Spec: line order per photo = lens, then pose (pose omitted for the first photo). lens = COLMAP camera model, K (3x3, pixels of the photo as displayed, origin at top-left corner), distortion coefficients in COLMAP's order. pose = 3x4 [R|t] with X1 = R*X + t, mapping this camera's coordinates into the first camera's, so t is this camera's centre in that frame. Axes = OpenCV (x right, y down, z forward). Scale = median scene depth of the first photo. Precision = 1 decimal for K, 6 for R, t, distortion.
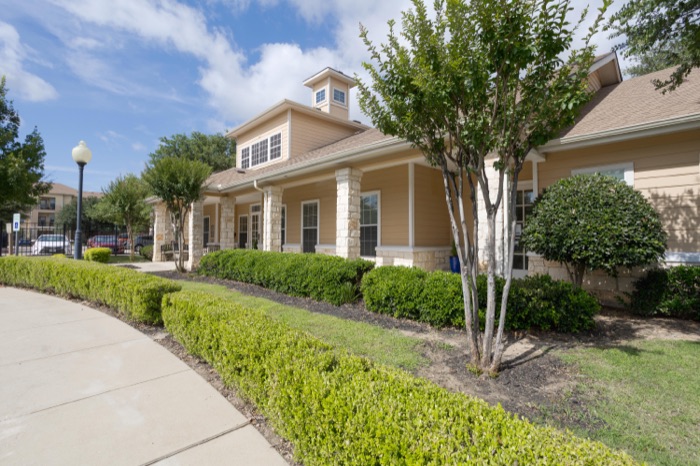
lens RADIAL K [[333.4, 0, 348.8], [0, 333.4, 226.7], [0, 0, 1]] dist [-0.002056, -0.000070]
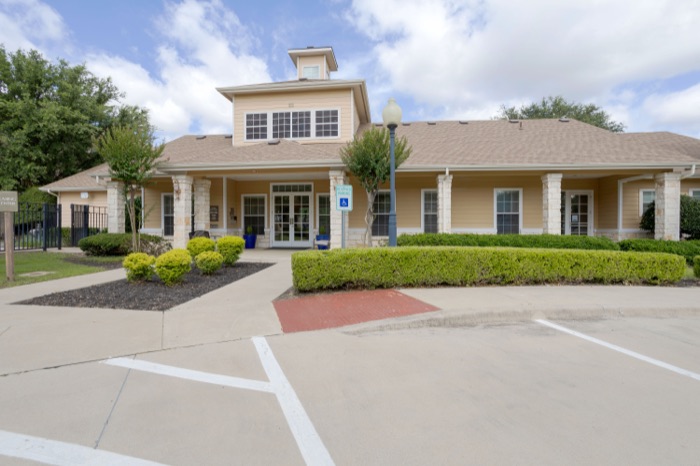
lens RADIAL K [[333.4, 0, 348.8], [0, 333.4, 226.7], [0, 0, 1]] dist [-0.002056, -0.000070]
pose [[0.748696, -0.006778, 0.662878, -0.782787], [-0.018110, 0.999365, 0.030673, 0.012742], [-0.662666, -0.034969, 0.748098, 0.268332]]
